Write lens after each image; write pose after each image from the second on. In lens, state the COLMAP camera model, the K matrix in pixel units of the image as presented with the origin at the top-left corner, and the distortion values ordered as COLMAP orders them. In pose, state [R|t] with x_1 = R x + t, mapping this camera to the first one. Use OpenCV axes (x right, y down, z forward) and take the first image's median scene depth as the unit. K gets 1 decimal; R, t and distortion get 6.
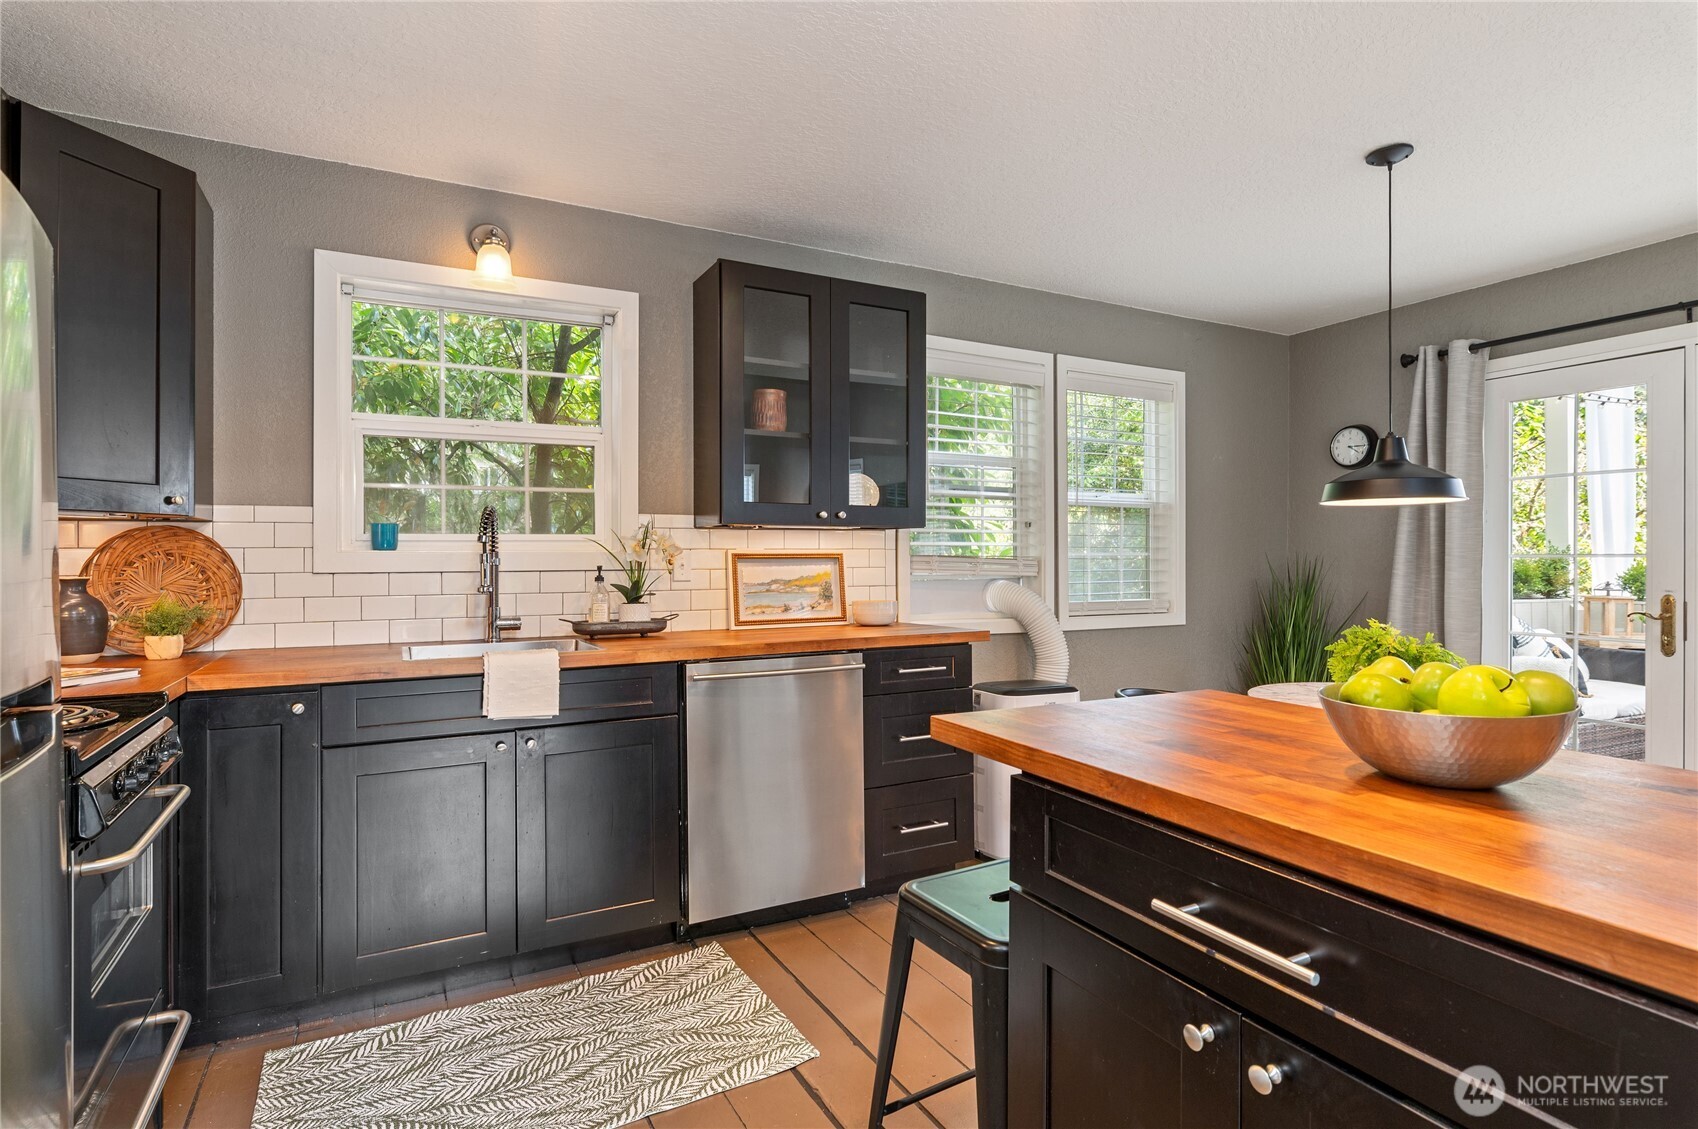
lens RADIAL K [[868.5, 0, 849.9], [0, 868.5, 560.9], [0, 0, 1]] dist [0.004412, 0.000369]
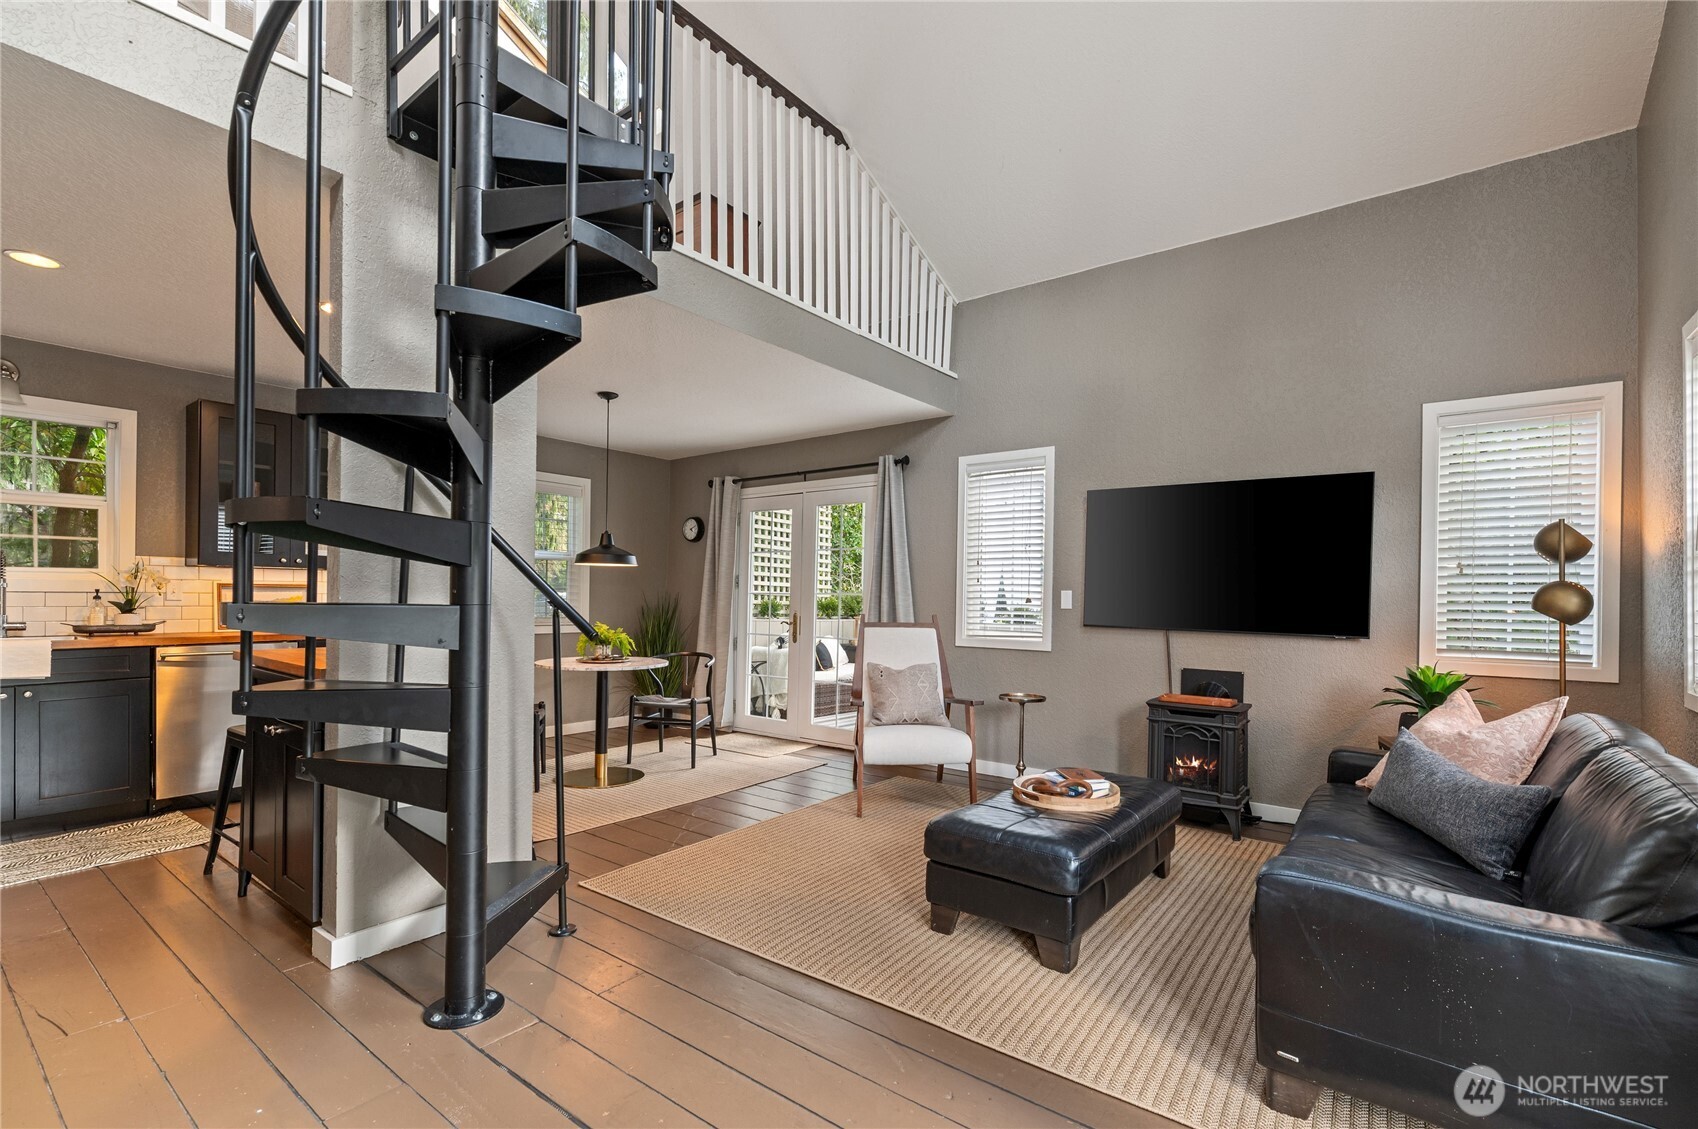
lens RADIAL K [[747.7, 0, 855.9], [0, 747.7, 600.7], [0, 0, 1]] dist [-0.003866, -0.000461]
pose [[0.905420, 0.010200, 0.424395, 0.360700], [-0.012104, 0.999925, 0.001790, 0.007522], [-0.424345, -0.006757, 0.905475, -0.749146]]
